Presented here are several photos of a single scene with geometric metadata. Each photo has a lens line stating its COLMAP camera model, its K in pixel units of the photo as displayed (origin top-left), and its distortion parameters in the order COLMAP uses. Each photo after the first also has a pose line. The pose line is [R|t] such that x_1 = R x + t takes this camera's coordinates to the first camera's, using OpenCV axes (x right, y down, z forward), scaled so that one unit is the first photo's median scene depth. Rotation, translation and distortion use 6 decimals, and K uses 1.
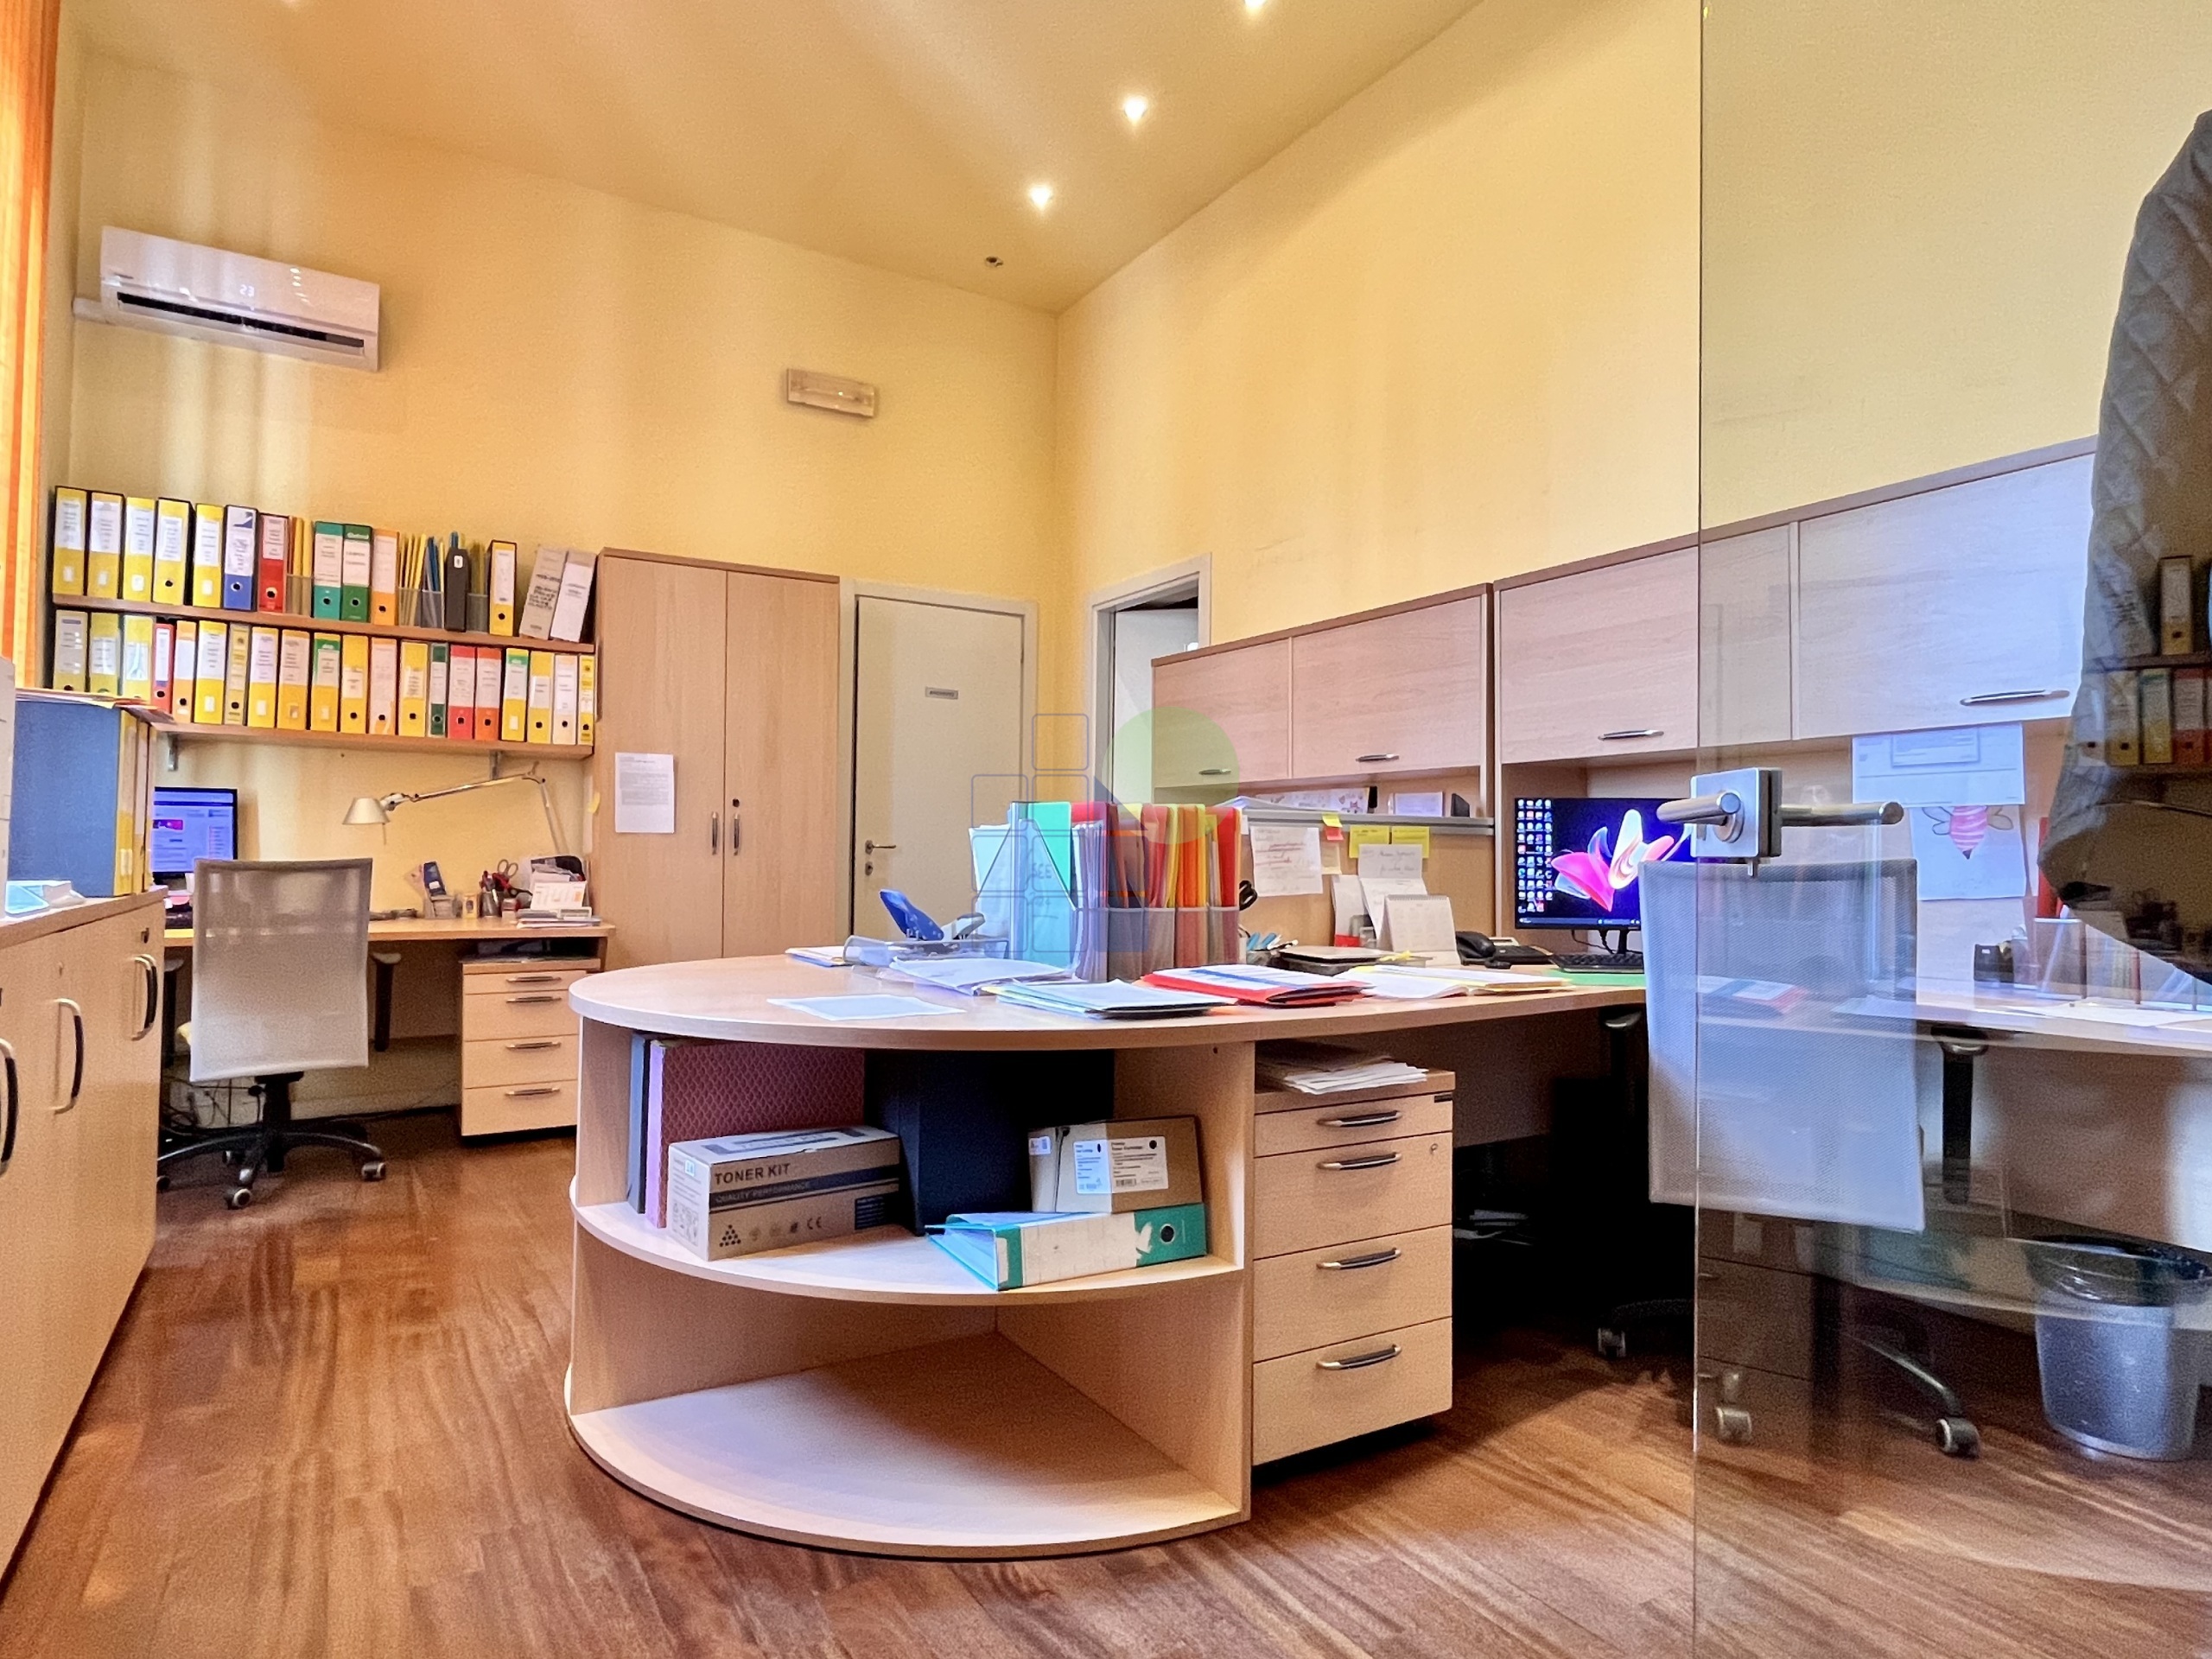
lens RADIAL K [[1293.1, 0, 1101.0], [0, 1293.1, 834.7], [0, 0, 1]] dist [-0.001084, 0.001018]
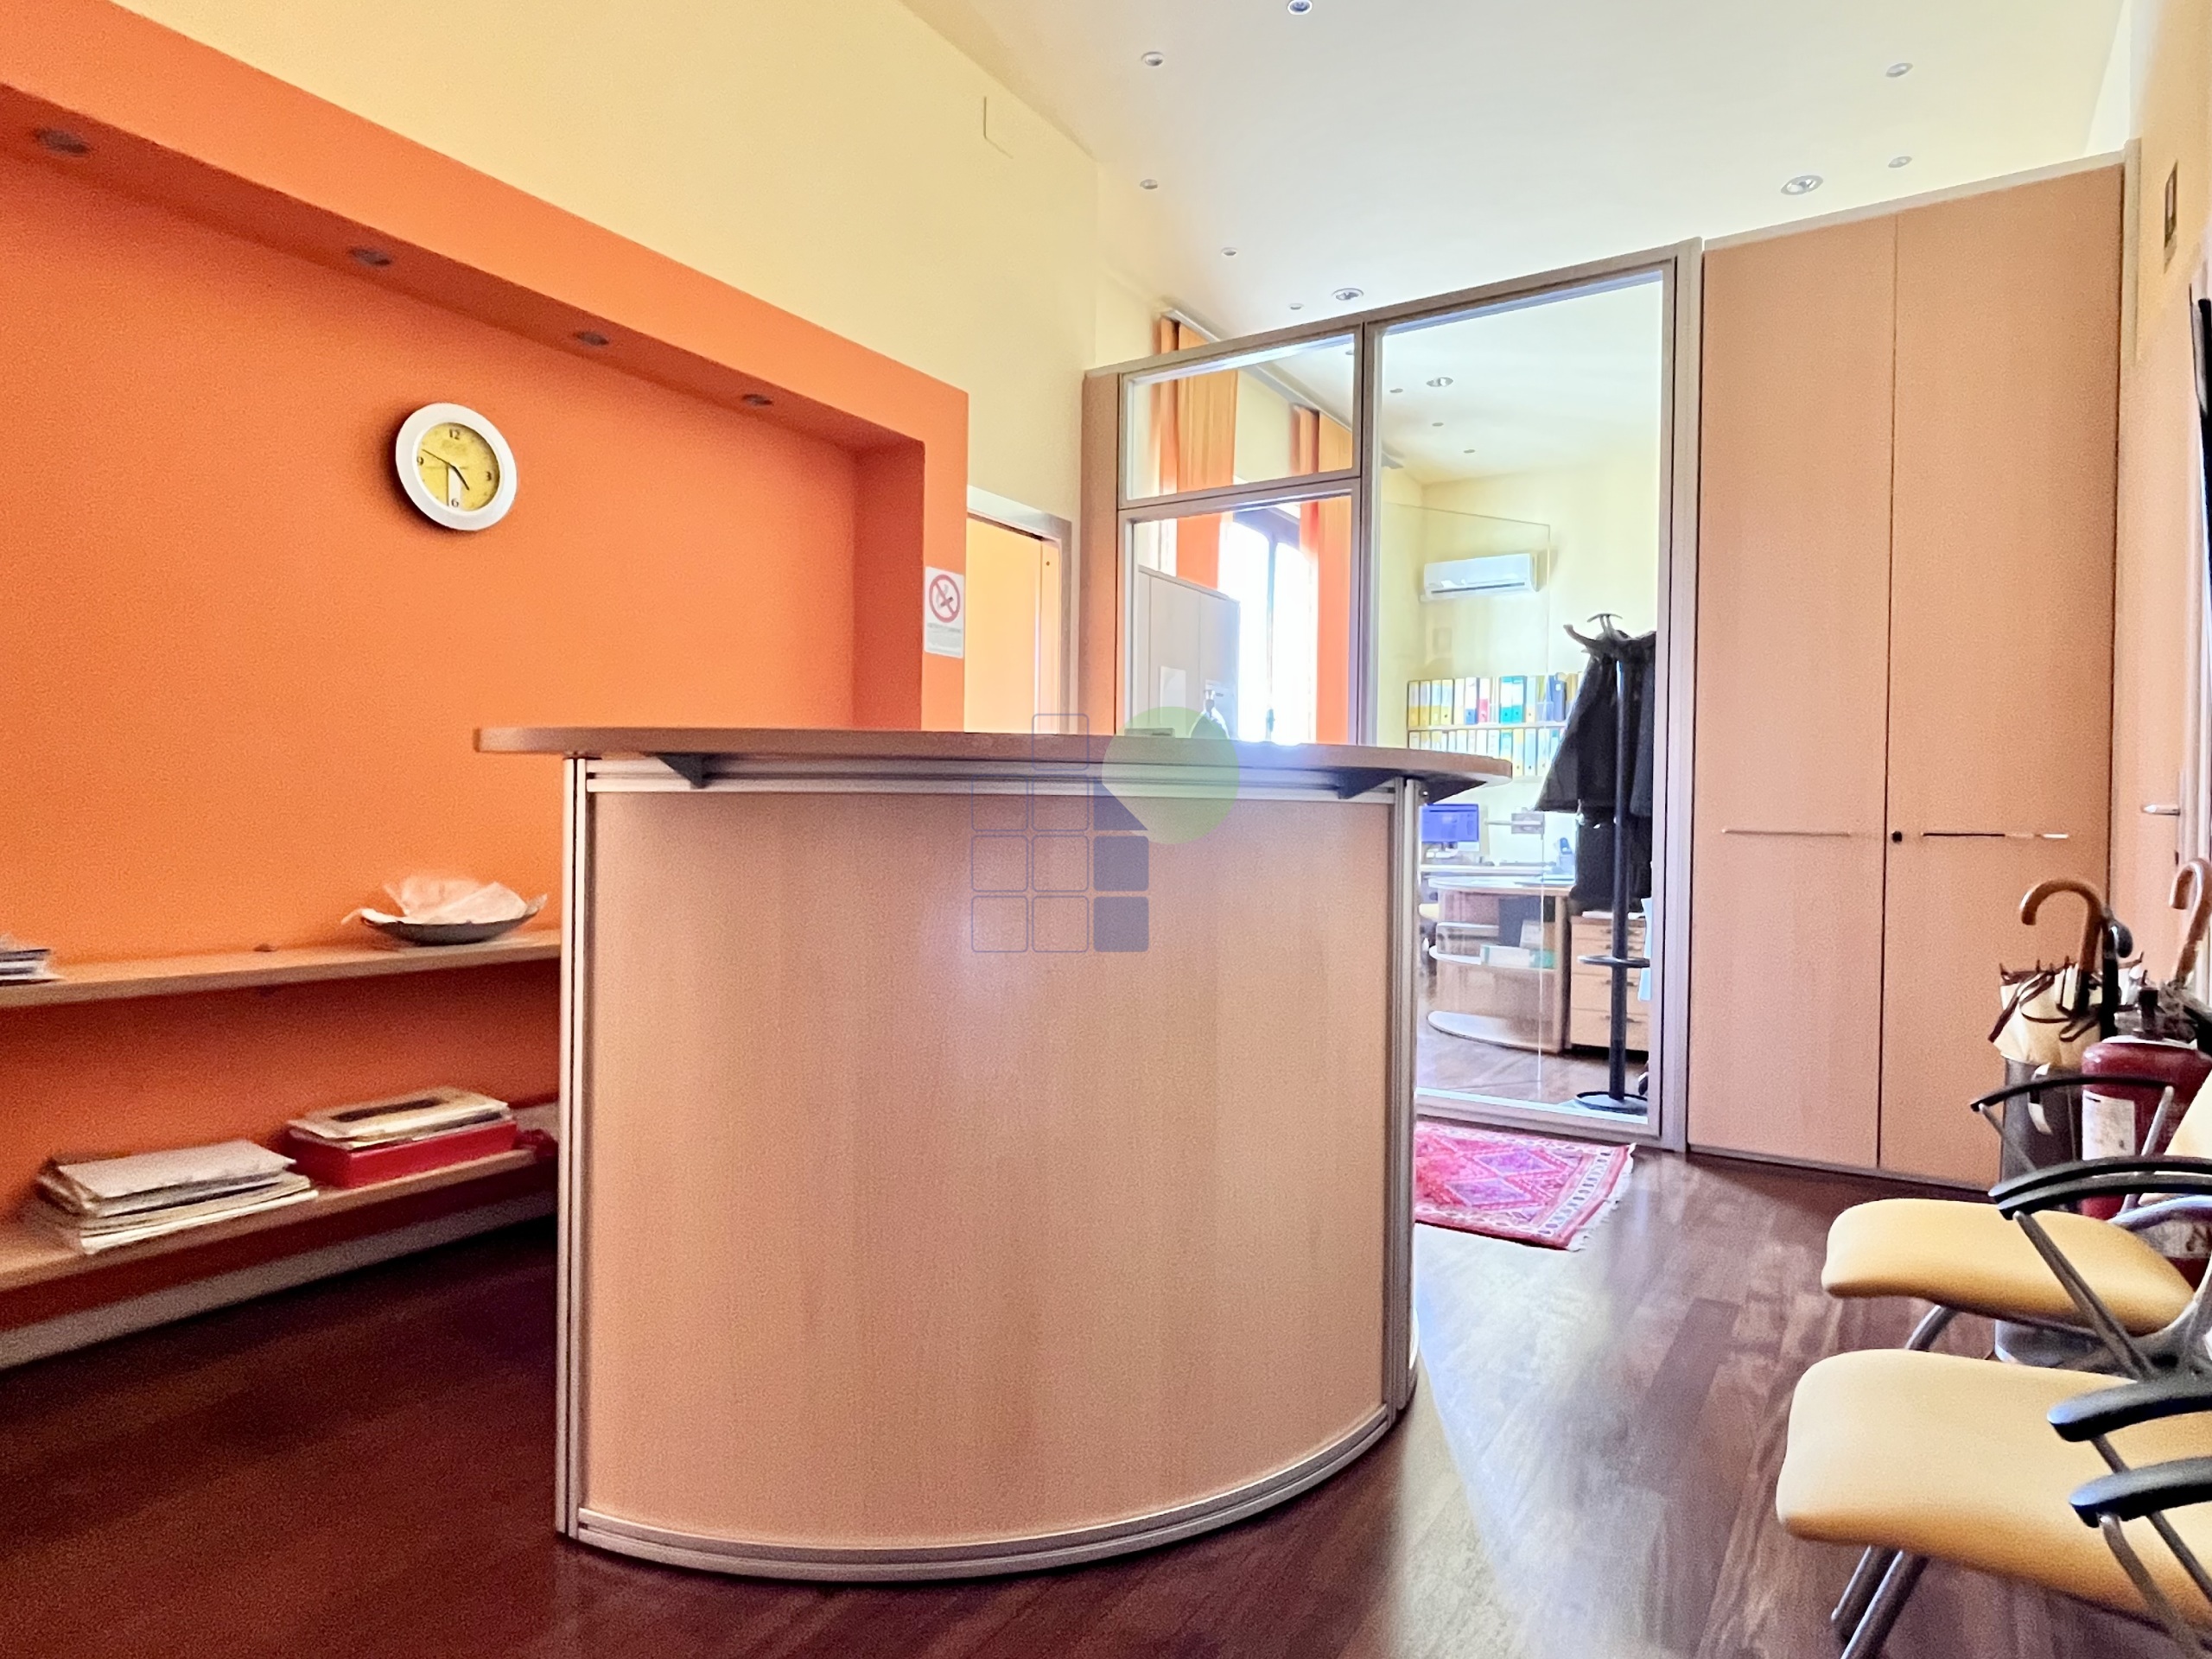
lens RADIAL K [[1293.1, 0, 1101.0], [0, 1293.1, 834.7], [0, 0, 1]] dist [-0.001084, 0.001018]
pose [[0.455096, 0.002273, -0.890439, 1.055772], [0.019501, 0.999731, 0.012519, -0.021921], [0.890229, -0.023062, 0.454930, -0.610554]]
